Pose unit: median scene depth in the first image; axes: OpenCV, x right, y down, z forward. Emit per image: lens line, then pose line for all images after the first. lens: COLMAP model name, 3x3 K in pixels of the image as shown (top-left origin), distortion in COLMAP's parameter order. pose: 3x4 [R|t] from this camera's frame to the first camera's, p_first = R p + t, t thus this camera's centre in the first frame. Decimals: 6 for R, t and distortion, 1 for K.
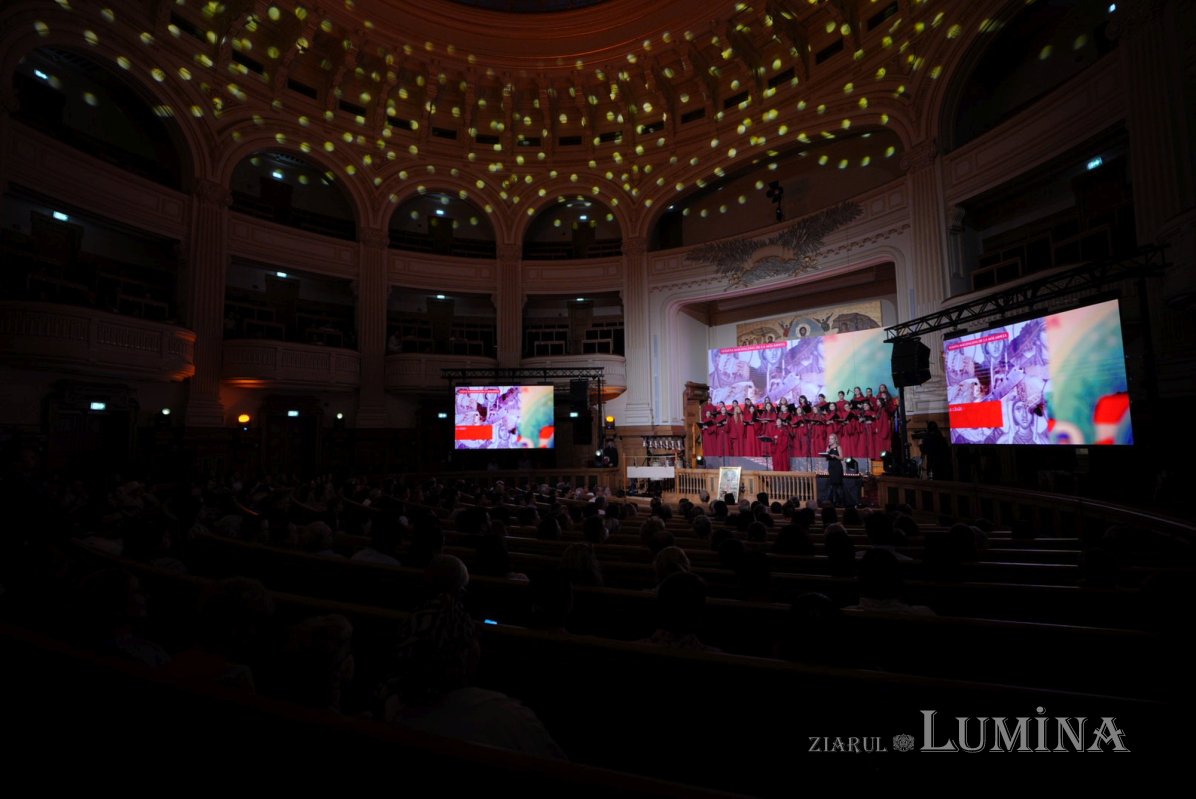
lens RADIAL K [[540.7, 0, 595.1], [0, 540.7, 399.1], [0, 0, 1]] dist [-0.003675, 0.000766]
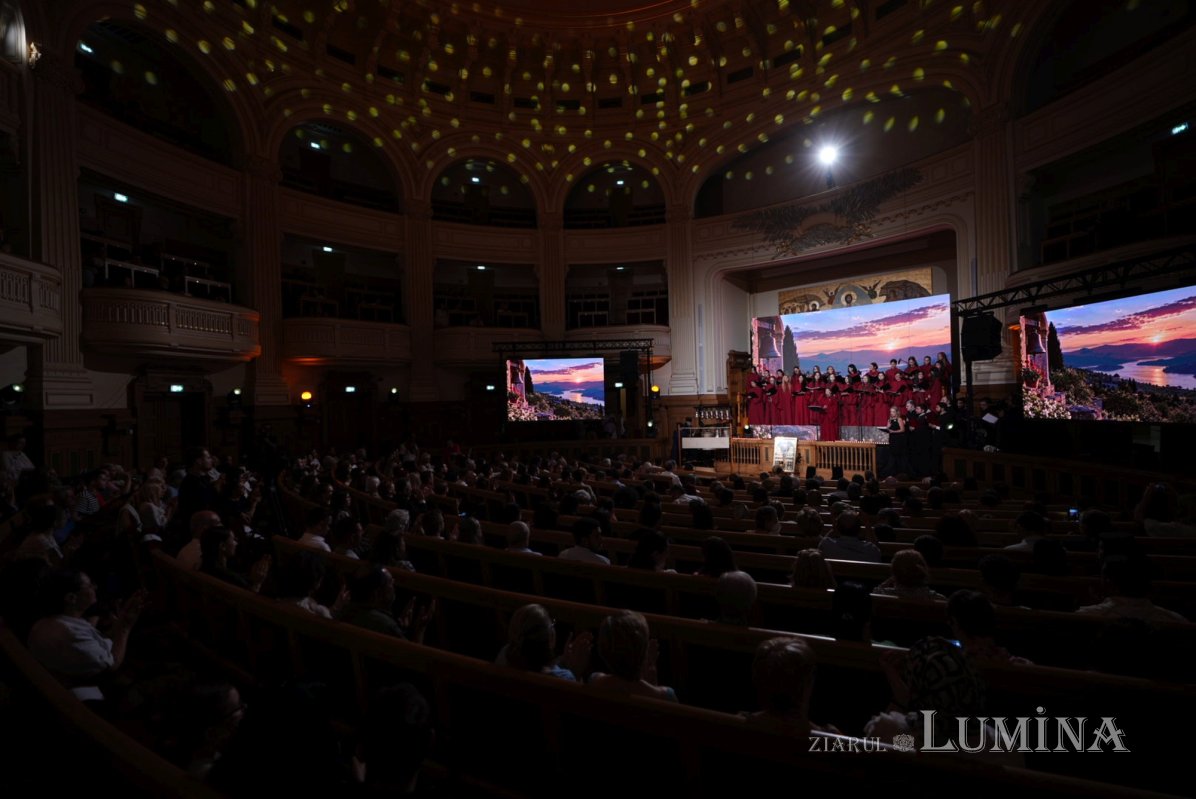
lens RADIAL K [[540.7, 0, 595.1], [0, 540.7, 399.1], [0, 0, 1]] dist [-0.003675, 0.000766]
pose [[0.999893, -0.012280, -0.007938, -0.084569], [0.012841, 0.997104, 0.074959, -0.023509], [0.006995, -0.075053, 0.997155, -0.011922]]
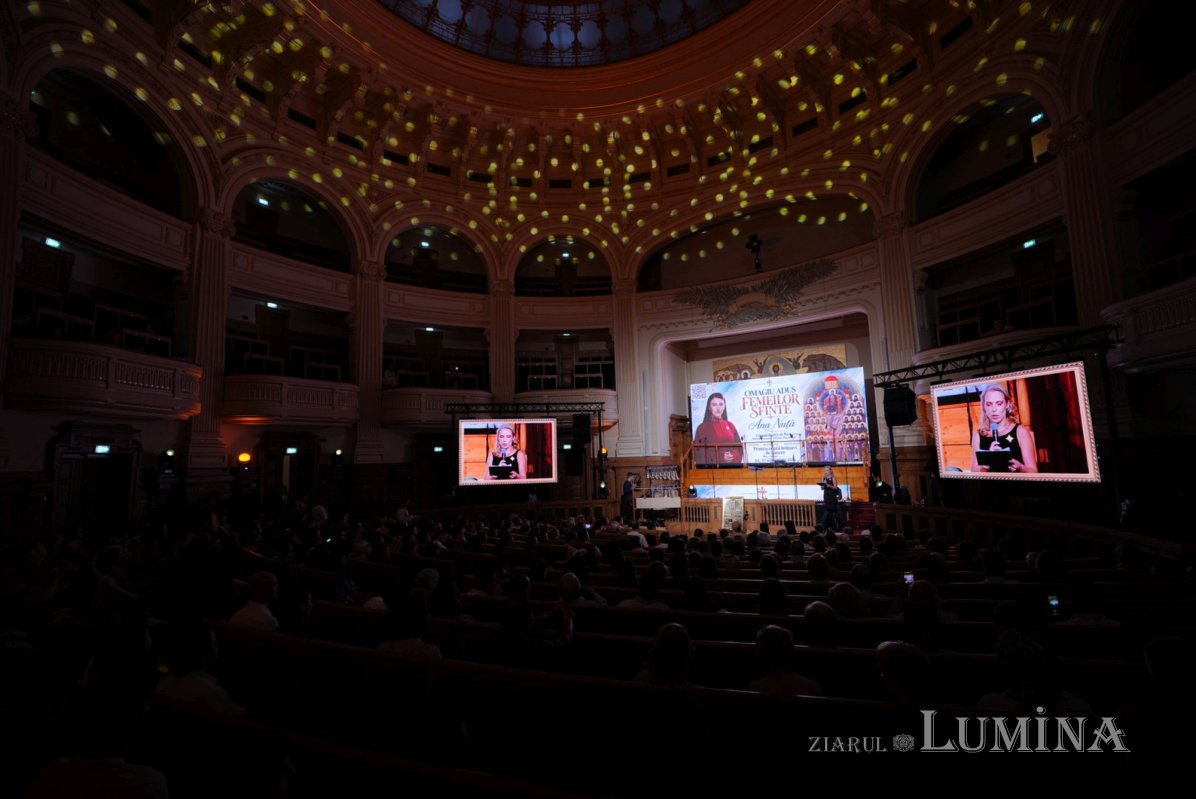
lens RADIAL K [[544.1, 0, 598.0], [0, 544.1, 399.5], [0, 0, 1]] dist [-0.001420, -0.000004]
pose [[0.988234, 0.002557, 0.152929, -0.156717], [0.003300, 0.999271, -0.038036, -0.024026], [-0.152915, 0.038093, 0.987505, -0.041359]]
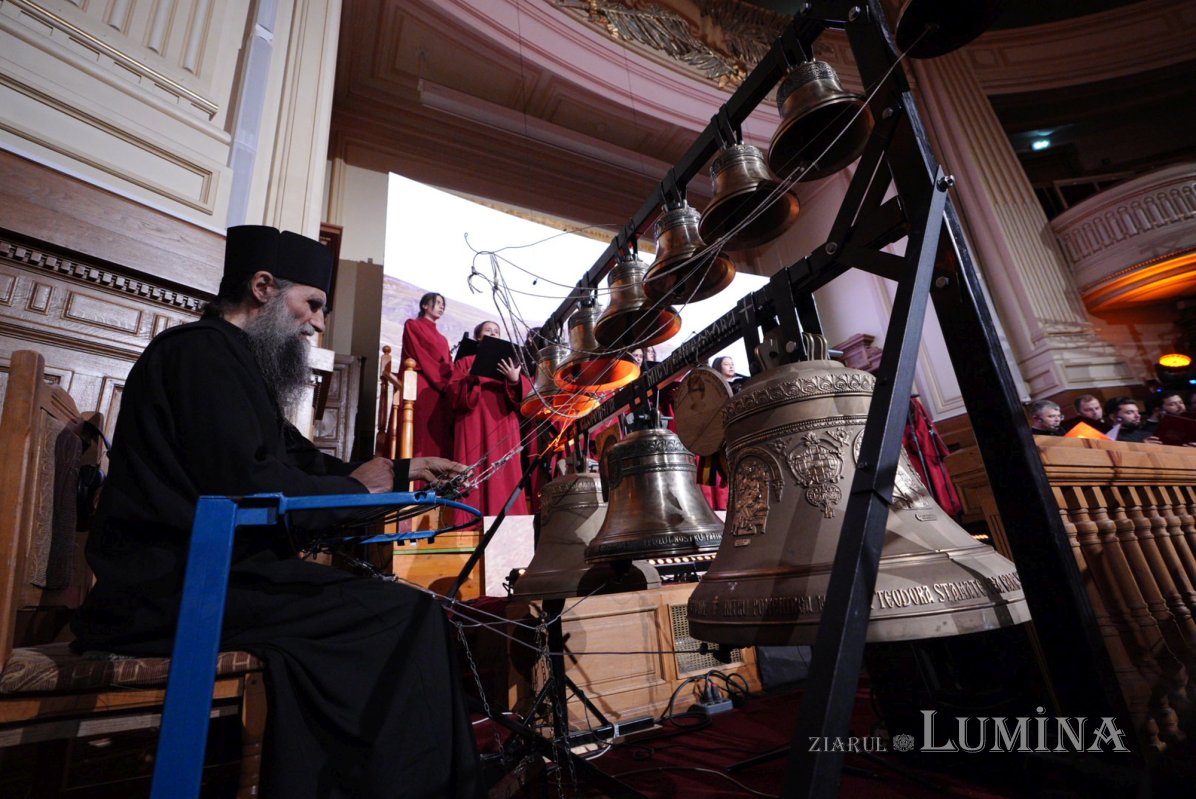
lens RADIAL K [[540.7, 0, 595.1], [0, 540.7, 399.1], [0, 0, 1]] dist [-0.003675, 0.000766]
pose [[0.340482, 0.292576, 0.893572, 0.030626], [0.015022, 0.948541, -0.316298, 0.134262], [-0.940131, 0.121117, 0.318566, 0.943938]]
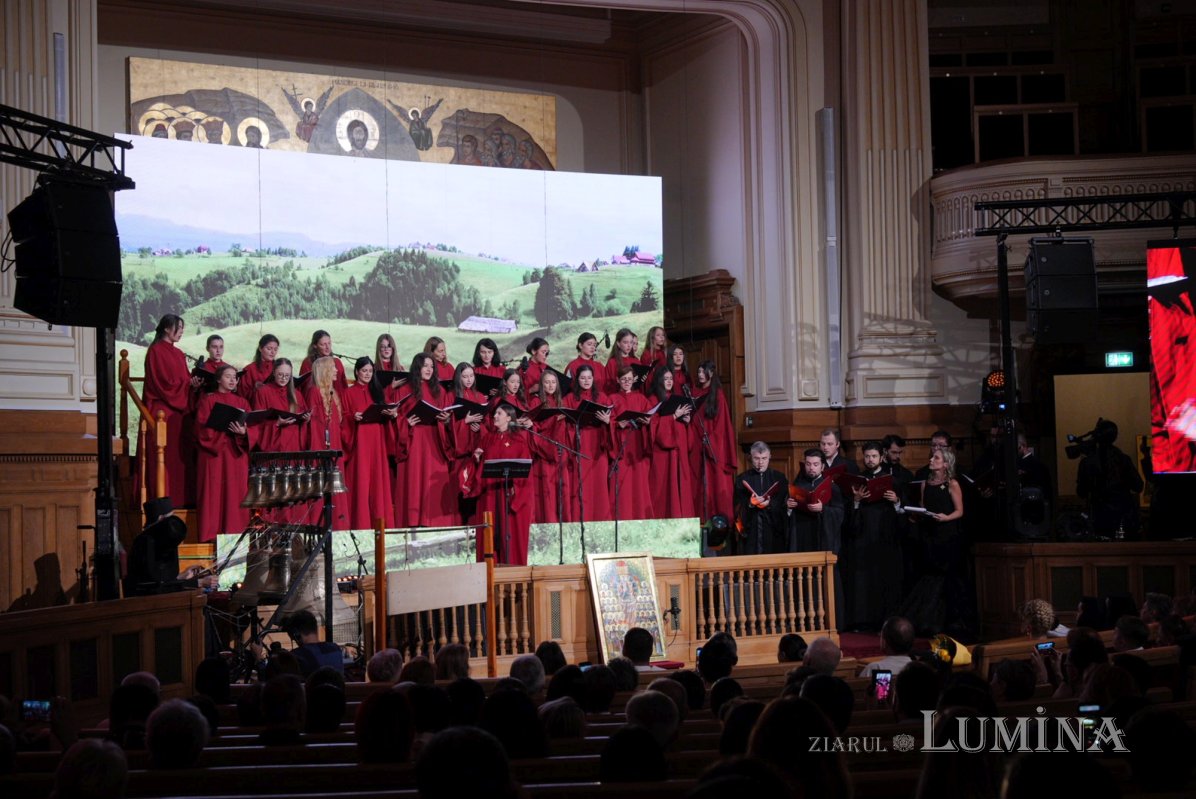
lens RADIAL K [[1809.5, 0, 598.0], [0, 1809.5, 399.5], [0, 0, 1]] dist [0.013317, 0.018160]
pose [[0.311800, 0.044588, 0.949101, -0.623397], [-0.056384, 0.998006, -0.028362, 0.056643], [-0.948473, -0.044670, 0.313693, 0.573681]]
